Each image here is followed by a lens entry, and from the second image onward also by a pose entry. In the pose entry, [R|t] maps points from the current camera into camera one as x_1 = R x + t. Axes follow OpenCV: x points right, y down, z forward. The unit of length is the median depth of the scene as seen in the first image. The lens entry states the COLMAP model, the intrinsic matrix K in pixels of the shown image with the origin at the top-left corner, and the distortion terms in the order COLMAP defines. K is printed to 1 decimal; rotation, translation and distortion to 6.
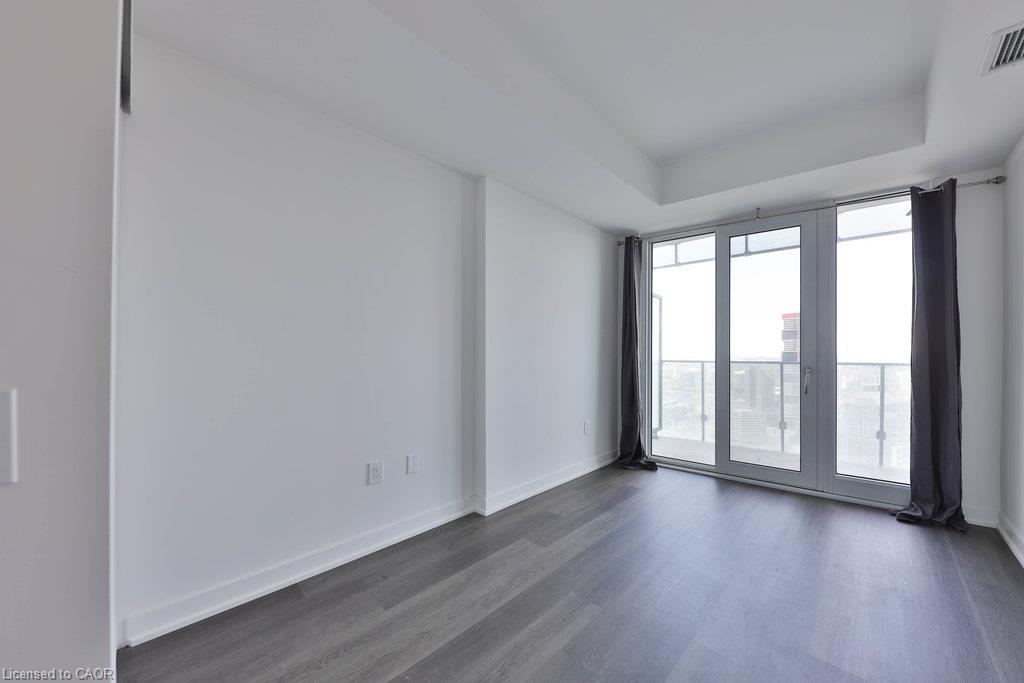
lens RADIAL K [[360.4, 0, 518.5], [0, 360.4, 343.9], [0, 0, 1]] dist [-0.002233, -0.000442]
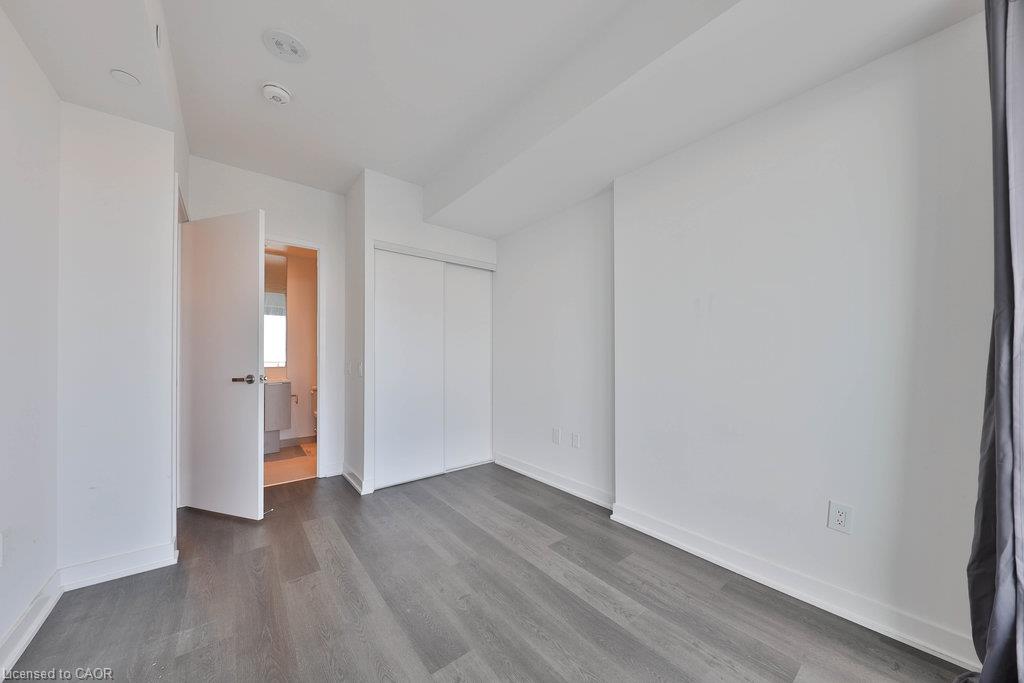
lens RADIAL K [[360.4, 0, 518.5], [0, 360.4, 343.9], [0, 0, 1]] dist [-0.002233, -0.000442]
pose [[-0.111890, -0.027138, -0.993350, 1.016149], [0.012958, 0.999502, -0.028766, 0.057297], [0.993636, -0.016090, -0.111482, 1.014979]]
